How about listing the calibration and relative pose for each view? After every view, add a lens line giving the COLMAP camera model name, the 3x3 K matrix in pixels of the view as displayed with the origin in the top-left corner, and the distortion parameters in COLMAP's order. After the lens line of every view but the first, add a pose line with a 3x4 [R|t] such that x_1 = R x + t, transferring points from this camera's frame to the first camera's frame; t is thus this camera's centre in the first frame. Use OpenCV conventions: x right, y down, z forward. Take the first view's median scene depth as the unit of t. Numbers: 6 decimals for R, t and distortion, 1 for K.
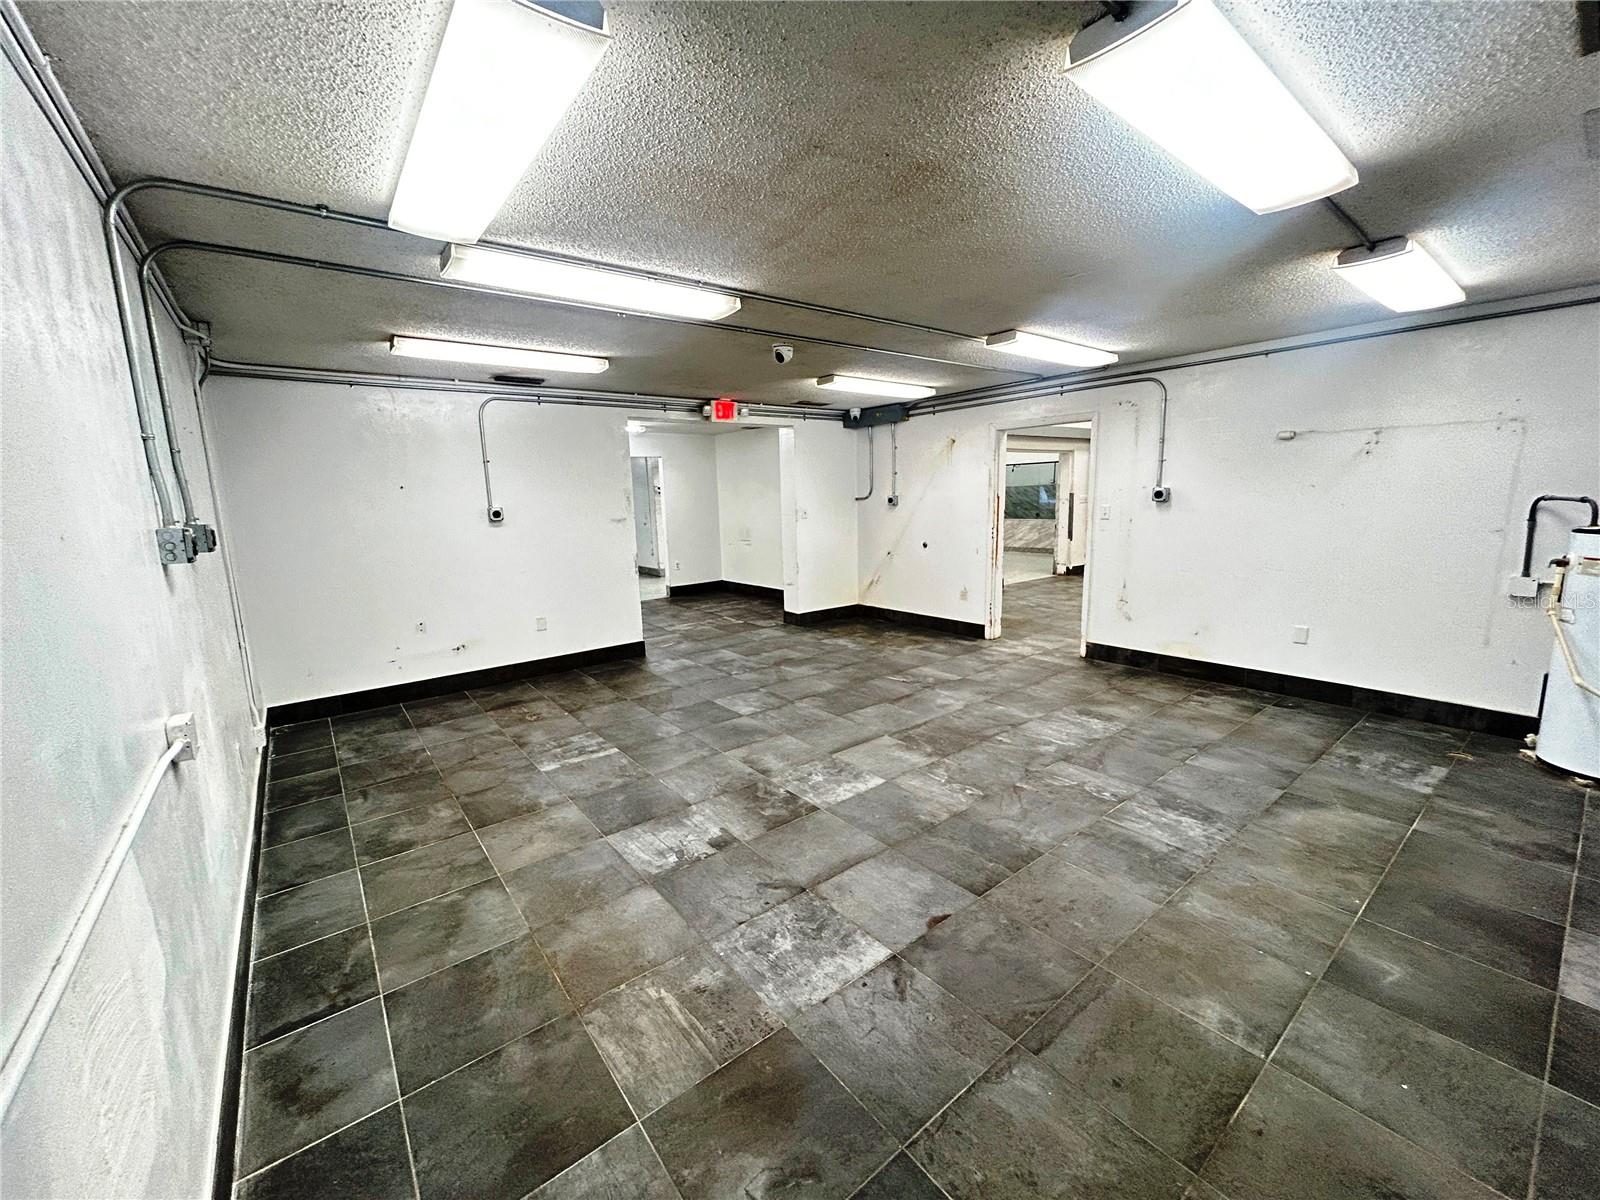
lens RADIAL K [[641.7, 0, 799.1], [0, 641.7, 596.3], [0, 0, 1]] dist [-0.001240, 0.001846]
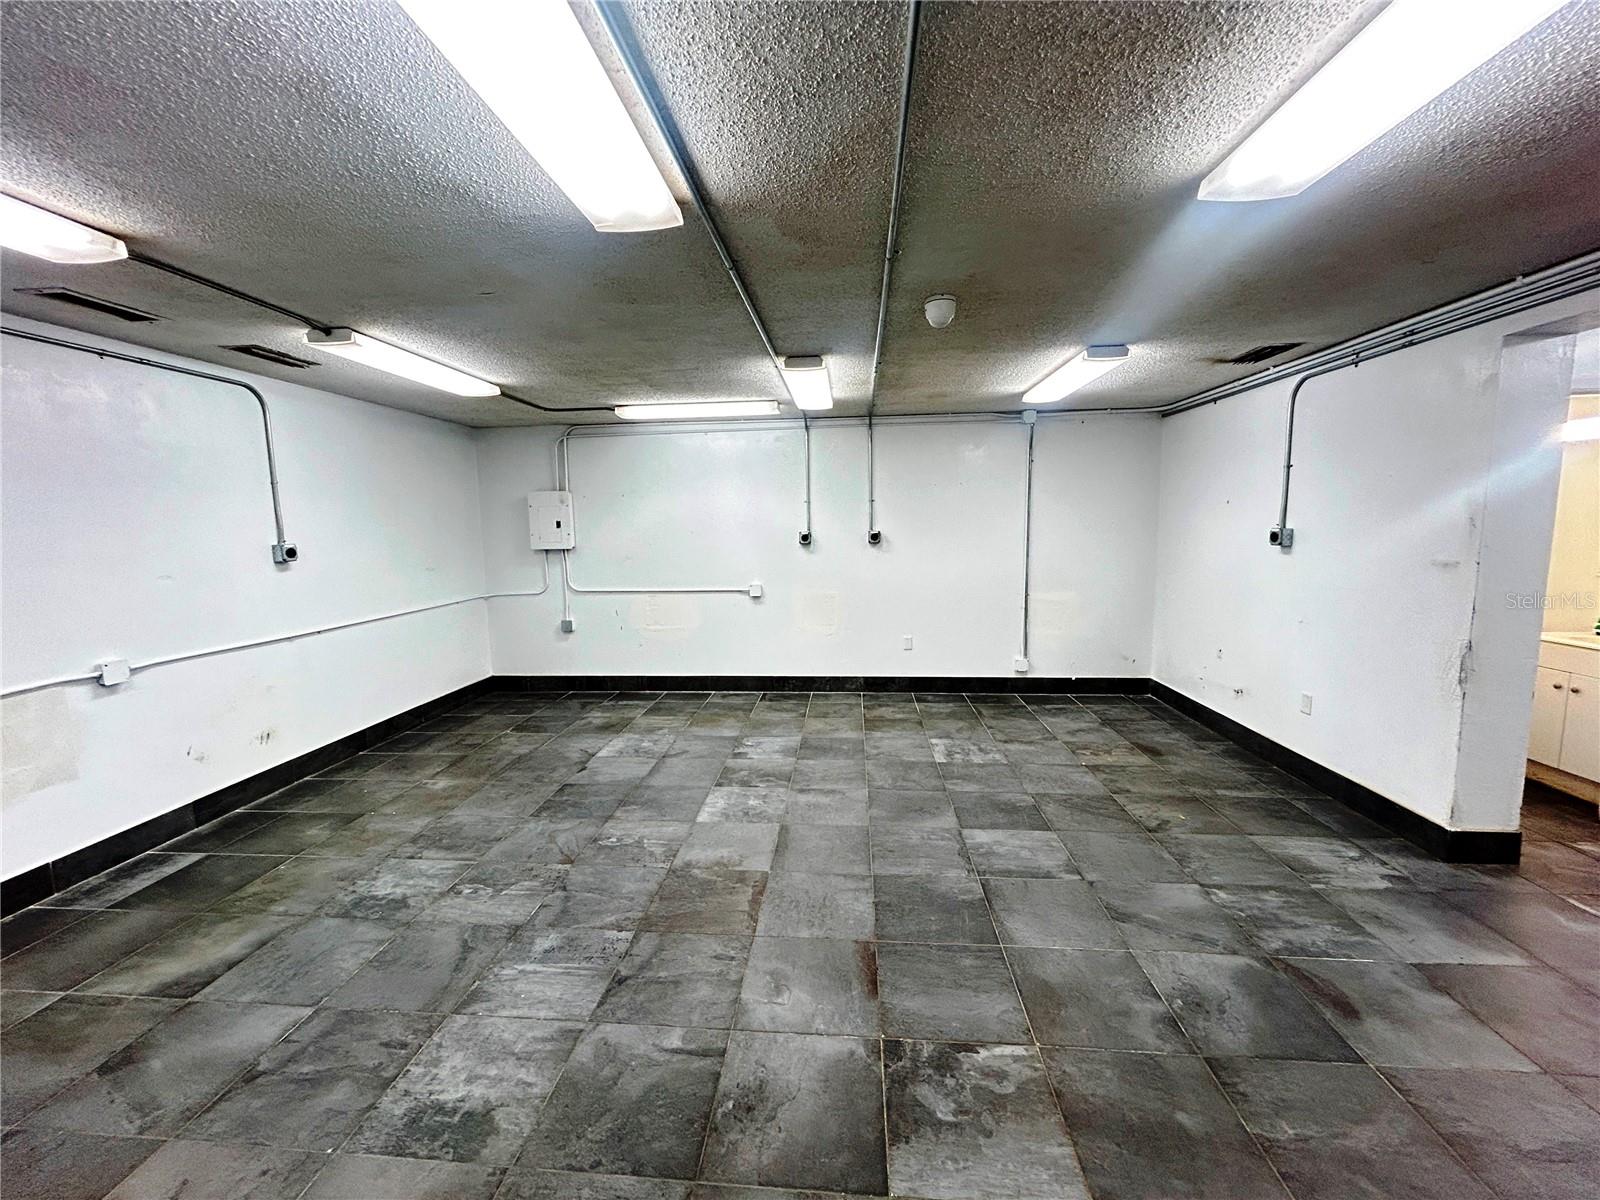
lens RADIAL K [[641.7, 0, 797.6], [0, 641.7, 601.2], [0, 0, 1]] dist [-0.001240, 0.001846]
pose [[-0.680769, 0.127494, -0.721318, 0.653167], [-0.082670, 0.965072, 0.248601, -0.279962], [0.727818, 0.228871, -0.646451, 1.563529]]
